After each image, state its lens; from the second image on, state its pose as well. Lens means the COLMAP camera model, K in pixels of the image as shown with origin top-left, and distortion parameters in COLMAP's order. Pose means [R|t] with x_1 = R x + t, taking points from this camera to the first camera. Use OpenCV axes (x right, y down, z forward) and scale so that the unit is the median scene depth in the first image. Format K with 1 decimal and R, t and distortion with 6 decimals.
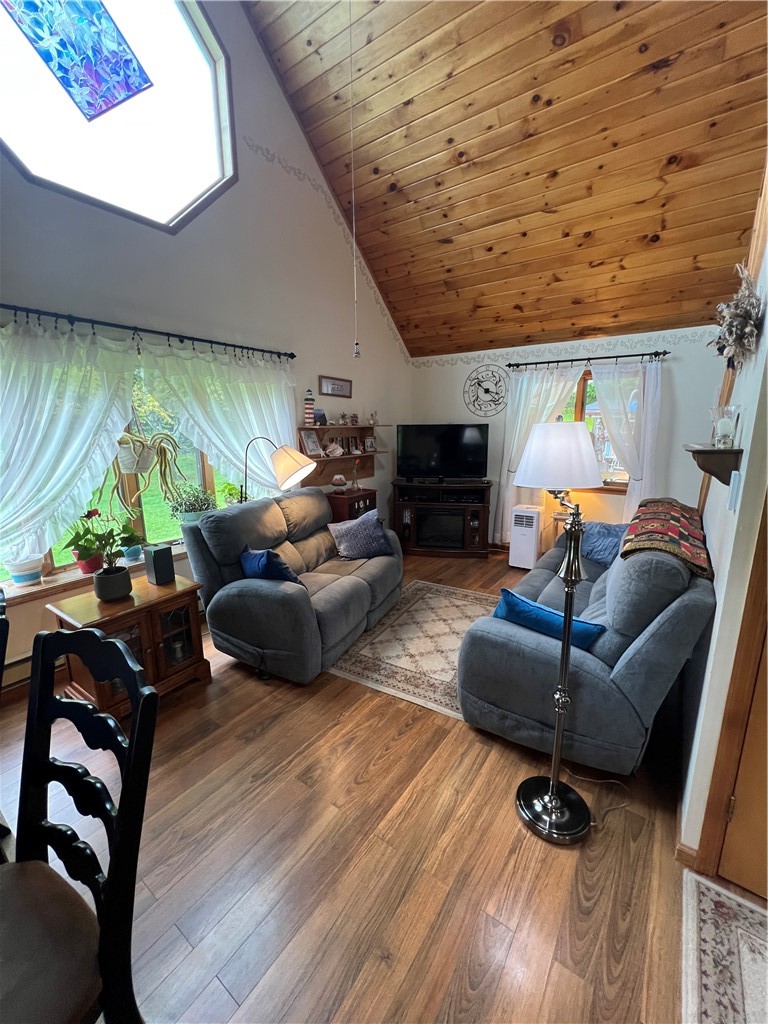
lens RADIAL K [[412.2, 0, 384.0], [0, 412.2, 512.0], [0, 0, 1]] dist [-0.001044, -0.000062]
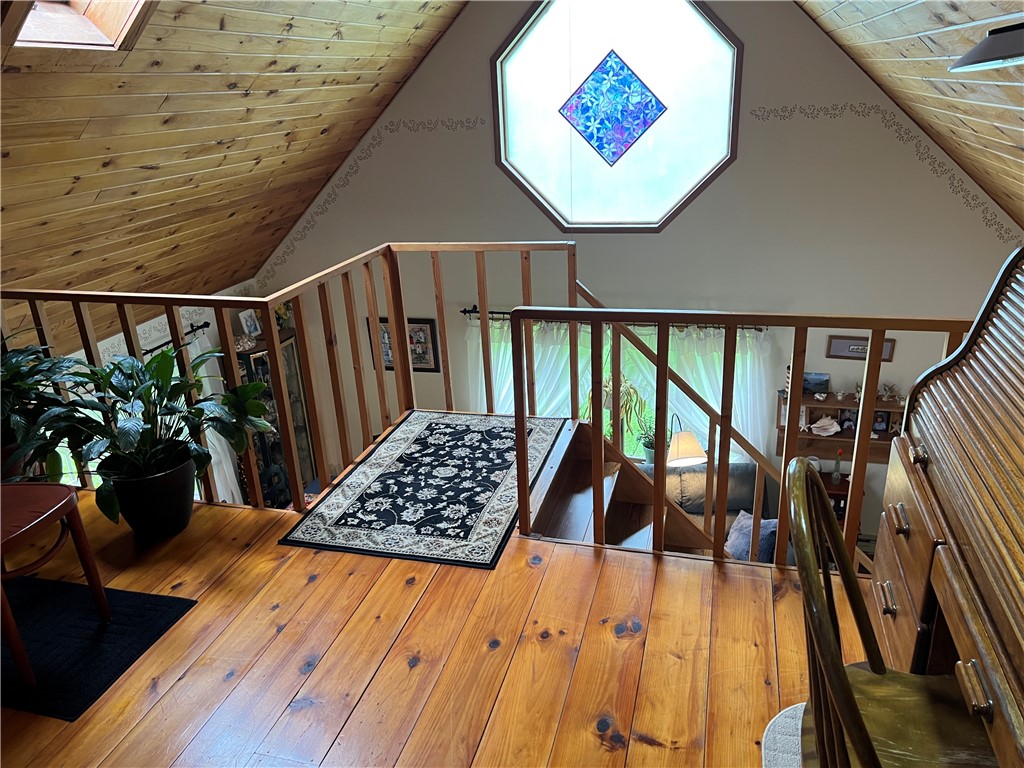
lens RADIAL K [[769.0, 0, 512.0], [0, 769.0, 384.0], [0, 0, 1]] dist [0.081906, -0.102418]
pose [[0.346077, 0.333334, -0.876994, 1.600659], [-0.151586, 0.942341, 0.298353, -0.971002], [0.925879, 0.029687, 0.376651, -0.227903]]
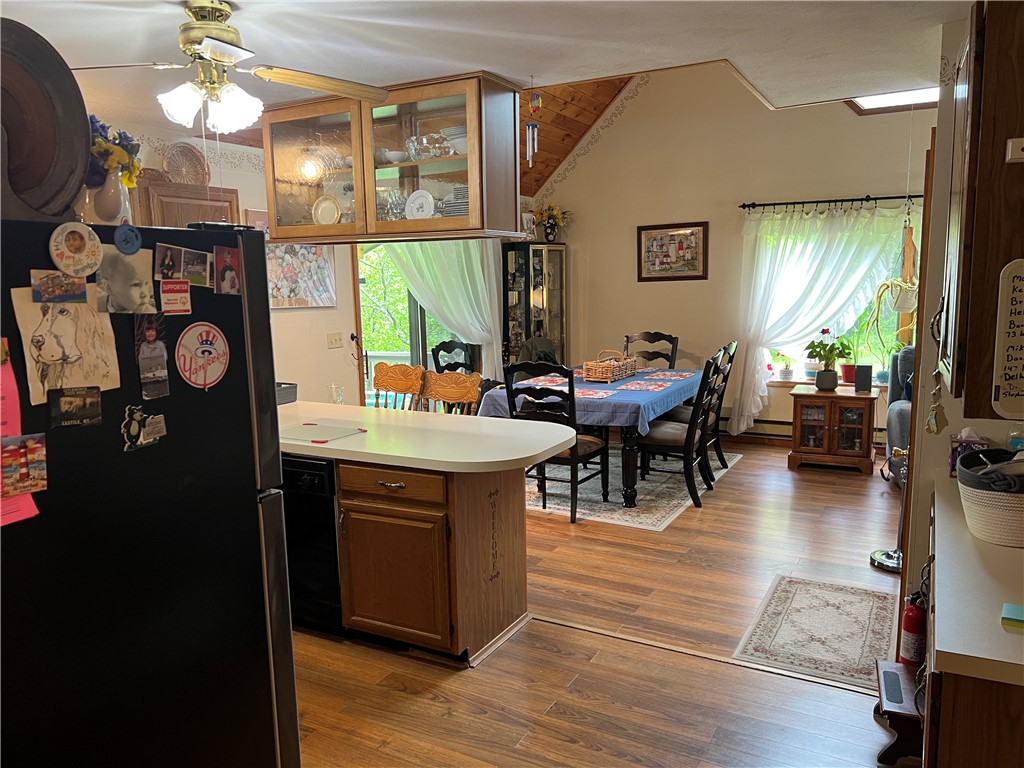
lens RADIAL K [[769.0, 0, 512.0], [0, 769.0, 384.0], [0, 0, 1]] dist [0.081906, -0.102418]
pose [[0.121616, 0.138835, -0.982820, 1.754101], [-0.189006, 0.975291, 0.114383, 0.073693], [0.974416, 0.171848, 0.144852, -0.450626]]
